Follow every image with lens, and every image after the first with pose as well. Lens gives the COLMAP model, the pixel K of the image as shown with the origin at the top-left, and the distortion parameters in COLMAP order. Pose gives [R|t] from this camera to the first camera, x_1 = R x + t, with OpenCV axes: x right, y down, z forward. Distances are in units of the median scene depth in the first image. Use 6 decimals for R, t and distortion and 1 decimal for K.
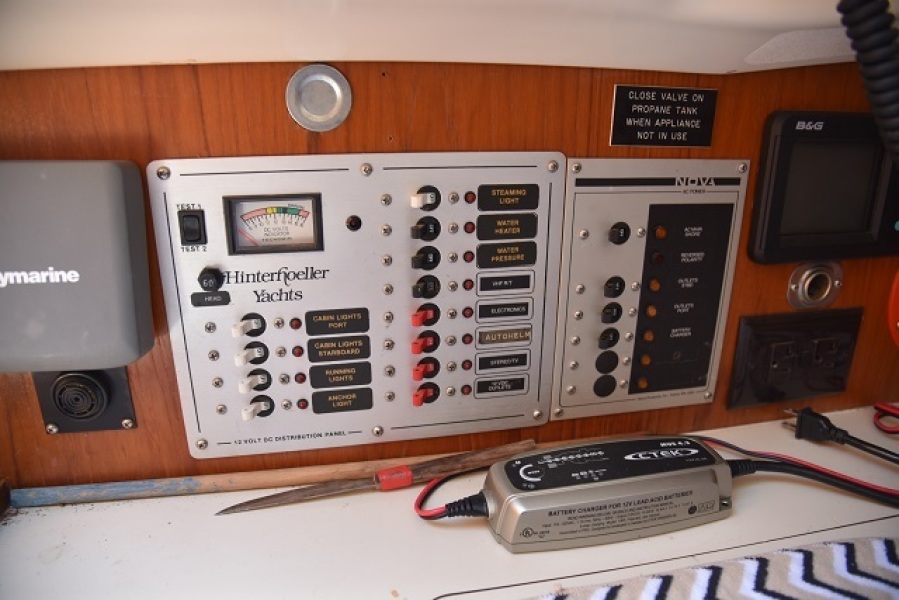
lens RADIAL K [[609.8, 0, 453.7], [0, 609.8, 290.8], [0, 0, 1]] dist [-0.112632, 0.047125]
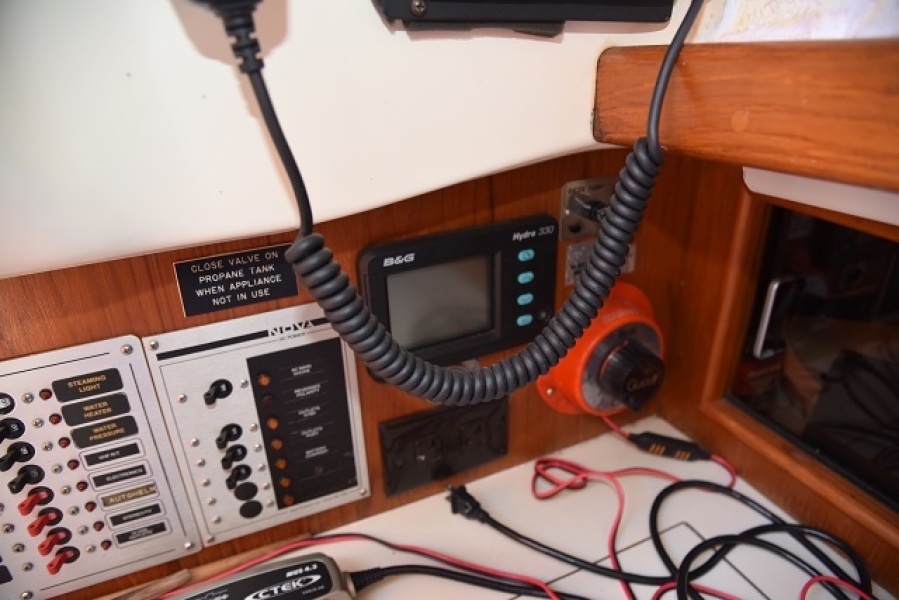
lens RADIAL K [[609.8, 0, 444.7], [0, 609.8, 297.5], [0, 0, 1]] dist [-0.112632, 0.047125]
pose [[0.976526, -0.126461, 0.174371, 0.502973], [0.100281, 0.983348, 0.151559, -0.375308], [-0.190634, -0.130515, 0.972946, -0.040924]]
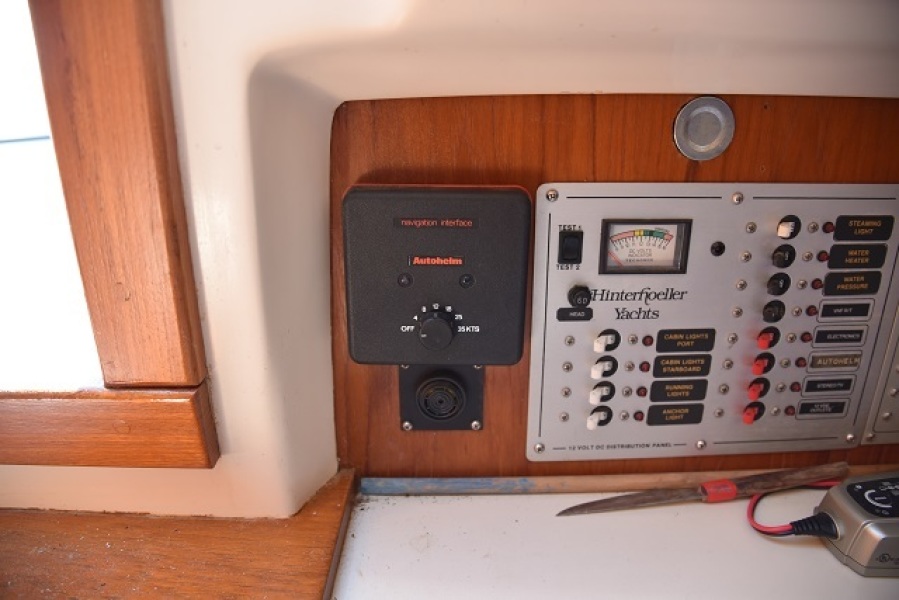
lens RADIAL K [[609.8, 0, 446.4], [0, 609.8, 292.7], [0, 0, 1]] dist [-0.112632, 0.047125]
pose [[0.983303, 0.047601, -0.175638, -0.411044], [-0.043652, 0.998701, 0.026281, -0.039740], [0.176660, -0.018175, 0.984104, -0.084765]]
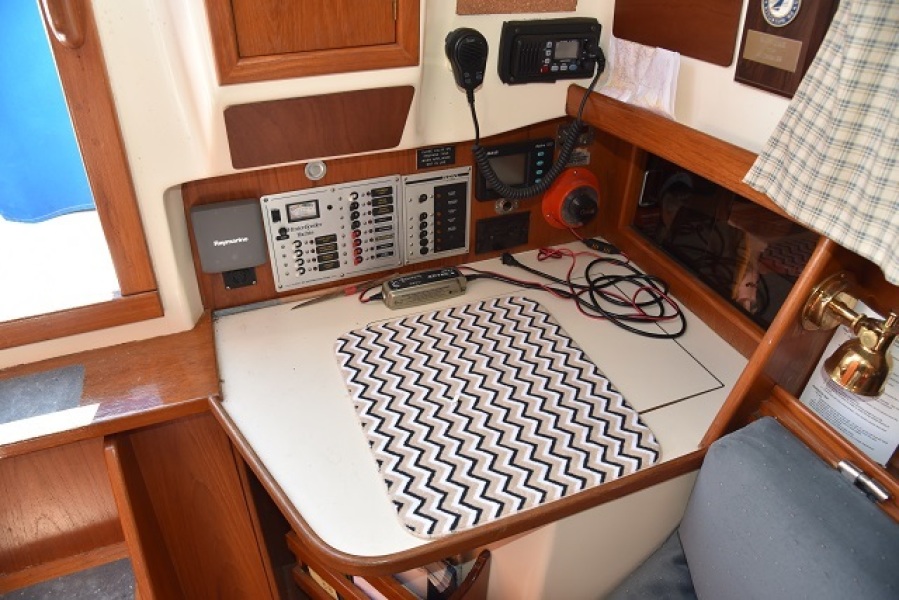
lens RADIAL K [[674.2, 0, 449.2], [0, 674.2, 320.3], [0, 0, 1]] dist [-0.113679, 0.000768]
pose [[0.985799, -0.100862, 0.134269, -0.079360], [0.052392, 0.944353, 0.324735, -0.573994], [-0.159551, -0.313088, 0.936226, -2.124446]]
